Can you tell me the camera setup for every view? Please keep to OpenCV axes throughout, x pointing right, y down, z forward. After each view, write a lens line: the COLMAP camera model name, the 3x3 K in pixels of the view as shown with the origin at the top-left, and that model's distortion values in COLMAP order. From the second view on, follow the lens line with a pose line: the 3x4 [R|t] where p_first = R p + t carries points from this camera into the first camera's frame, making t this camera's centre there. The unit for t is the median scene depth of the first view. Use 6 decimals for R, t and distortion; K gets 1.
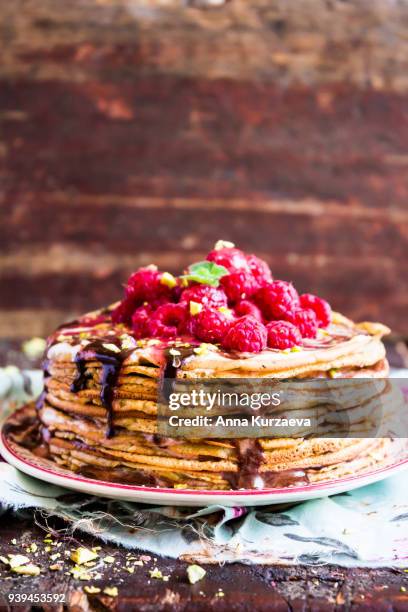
lens RADIAL K [[1521.1, 0, 205.2], [0, 1521.1, 305.6], [0, 0, 1]] dist [0.176773, 0.027530]
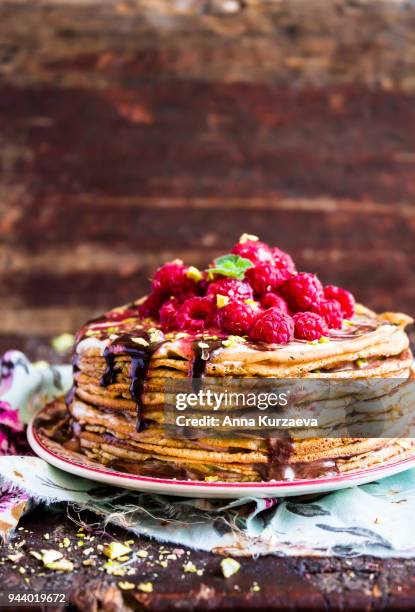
lens RADIAL K [[1329.7, 0, 213.4], [0, 1329.7, 306.3], [0, 0, 1]] dist [0.145928, -0.326810]
pose [[0.999845, -0.017518, 0.001548, -0.013941], [0.017516, 0.999845, 0.001718, 0.003665], [-0.001578, -0.001690, 0.999997, 0.120035]]
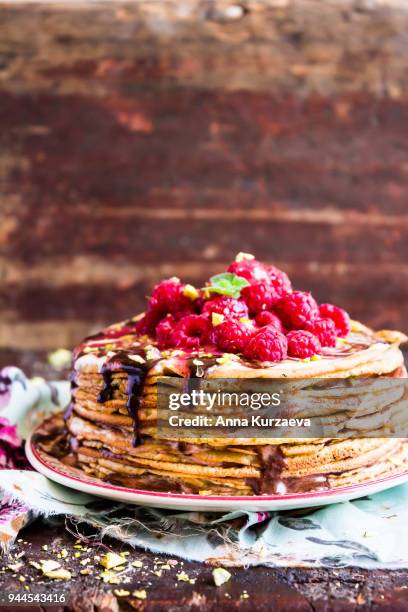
lens RADIAL K [[1568.1, 0, 204.3], [0, 1568.1, 304.5], [0, 0, 1]] dist [0.229429, -0.429805]
pose [[0.999789, -0.013677, -0.015298, 0.001160], [0.013633, 0.999903, -0.002987, -0.005351], [0.015338, 0.002778, 0.999879, -0.063504]]
